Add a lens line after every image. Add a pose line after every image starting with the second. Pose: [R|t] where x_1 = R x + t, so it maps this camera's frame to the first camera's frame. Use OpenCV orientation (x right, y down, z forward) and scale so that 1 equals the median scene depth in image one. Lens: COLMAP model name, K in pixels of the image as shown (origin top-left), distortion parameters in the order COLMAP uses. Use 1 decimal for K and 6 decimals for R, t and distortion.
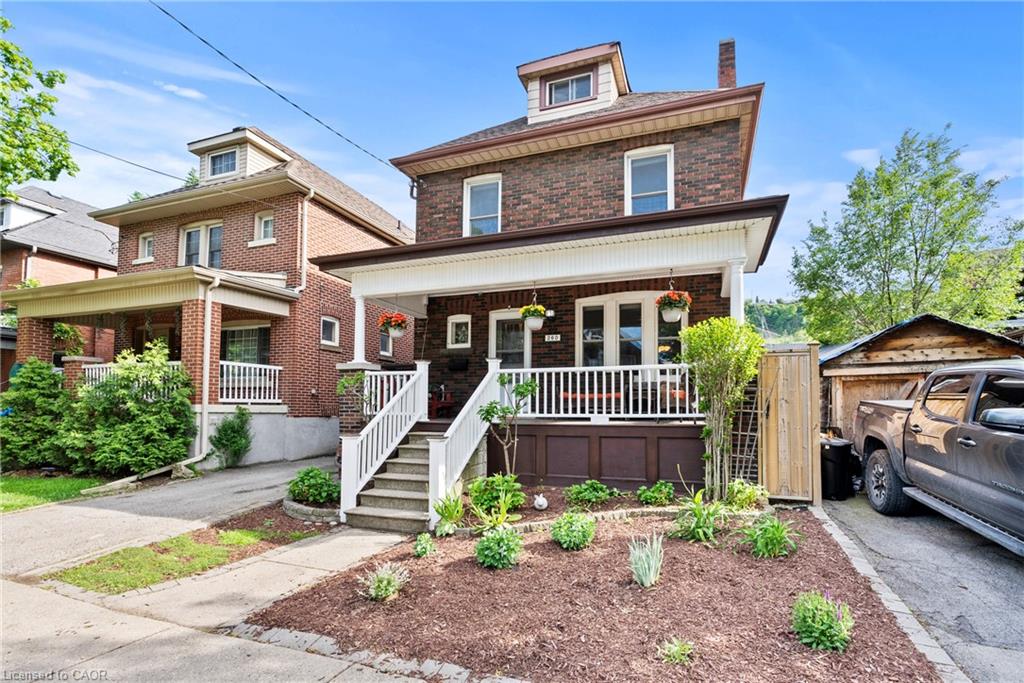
lens RADIAL K [[480.7, 0, 529.7], [0, 480.7, 389.2], [0, 0, 1]] dist [0.000909, 0.000109]
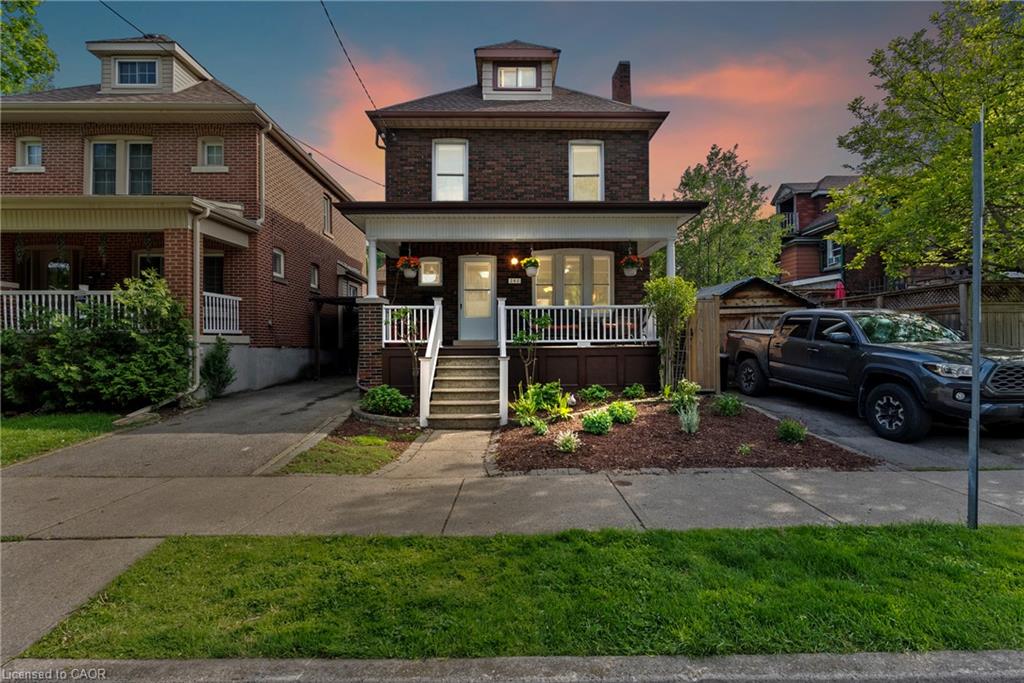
lens RADIAL K [[465.9, 0, 519.9], [0, 465.9, 335.7], [0, 0, 1]] dist [-0.000477, -0.000232]
pose [[0.931242, -0.004891, 0.364368, -0.387179], [-0.006208, 0.999552, 0.029286, 0.000656], [-0.364348, -0.029534, 0.930794, -0.143774]]
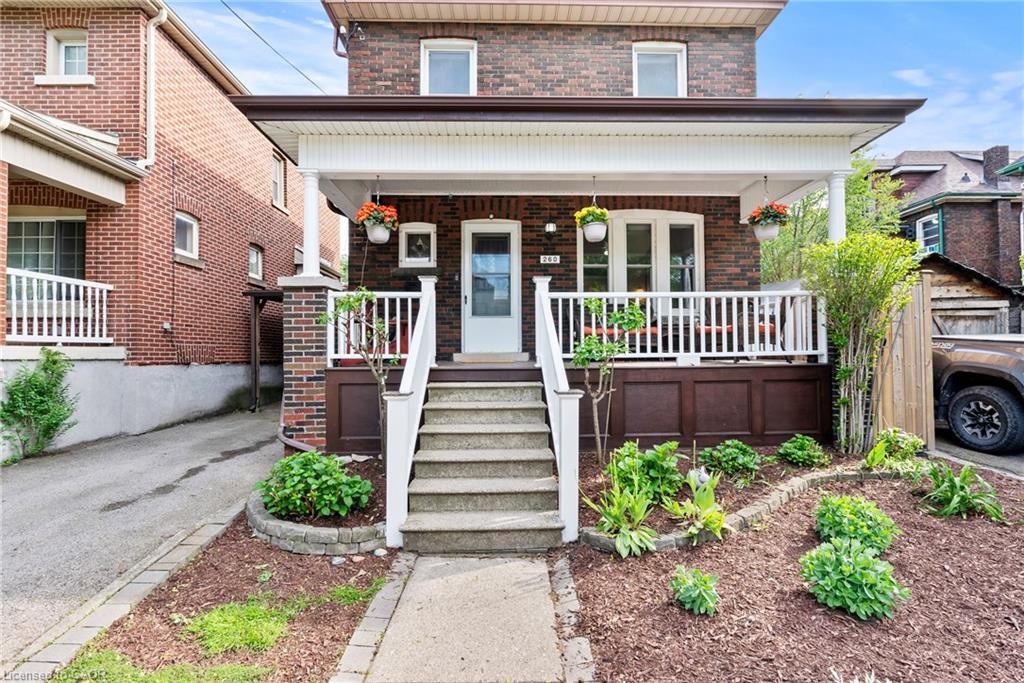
lens RADIAL K [[482.3, 0, 512.0], [0, 482.3, 341.5], [0, 0, 1]] dist [-0.001908, 0.000004]
pose [[0.935464, -0.002883, 0.353410, -0.297045], [-0.004149, 0.999808, 0.019138, 0.014461], [-0.353398, -0.019370, 0.935273, 0.273621]]
